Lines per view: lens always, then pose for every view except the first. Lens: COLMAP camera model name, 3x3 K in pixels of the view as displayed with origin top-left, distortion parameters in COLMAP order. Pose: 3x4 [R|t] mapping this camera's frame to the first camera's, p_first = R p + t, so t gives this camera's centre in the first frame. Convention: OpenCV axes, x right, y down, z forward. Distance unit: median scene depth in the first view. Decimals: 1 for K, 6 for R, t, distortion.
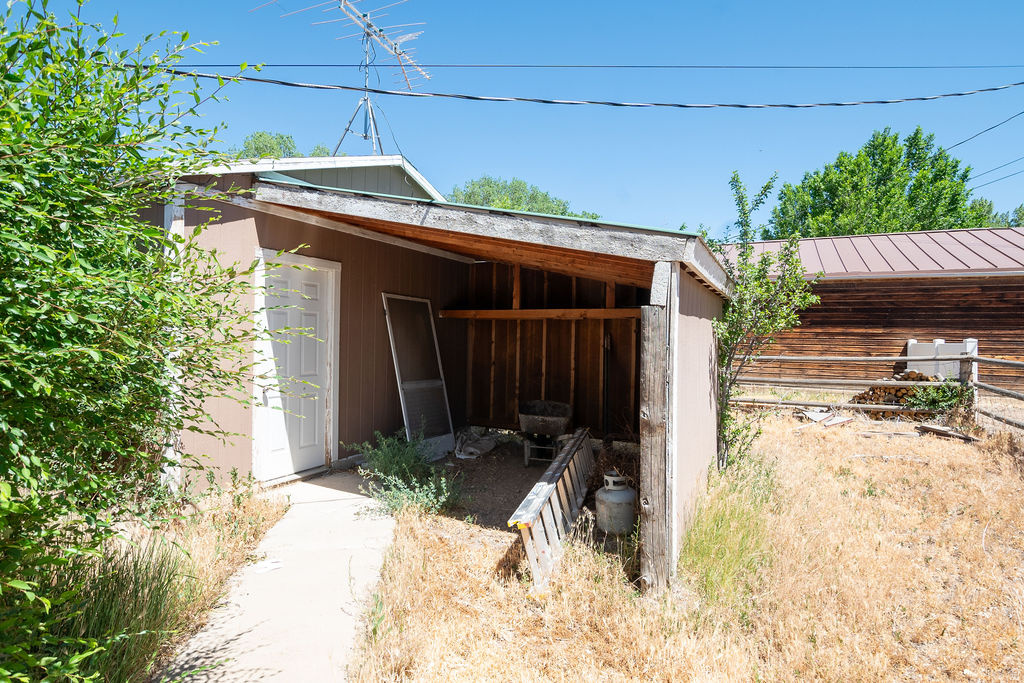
lens RADIAL K [[528.3, 0, 511.6], [0, 528.3, 340.5], [0, 0, 1]] dist [-0.007892, -0.002376]
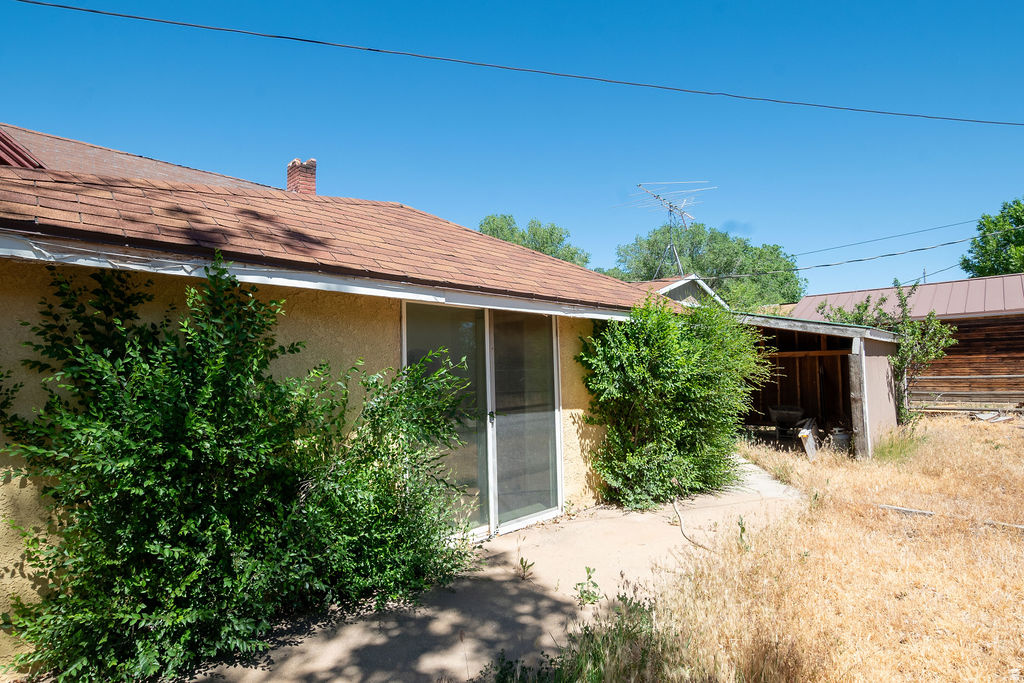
lens RADIAL K [[528.3, 0, 512.0], [0, 528.3, 340.1], [0, 0, 1]] dist [-0.007892, -0.002376]
pose [[0.952698, -0.046567, -0.300330, -0.328773], [0.026338, 0.997124, -0.071060, 0.003438], [0.302776, 0.059788, 0.951185, -1.179779]]
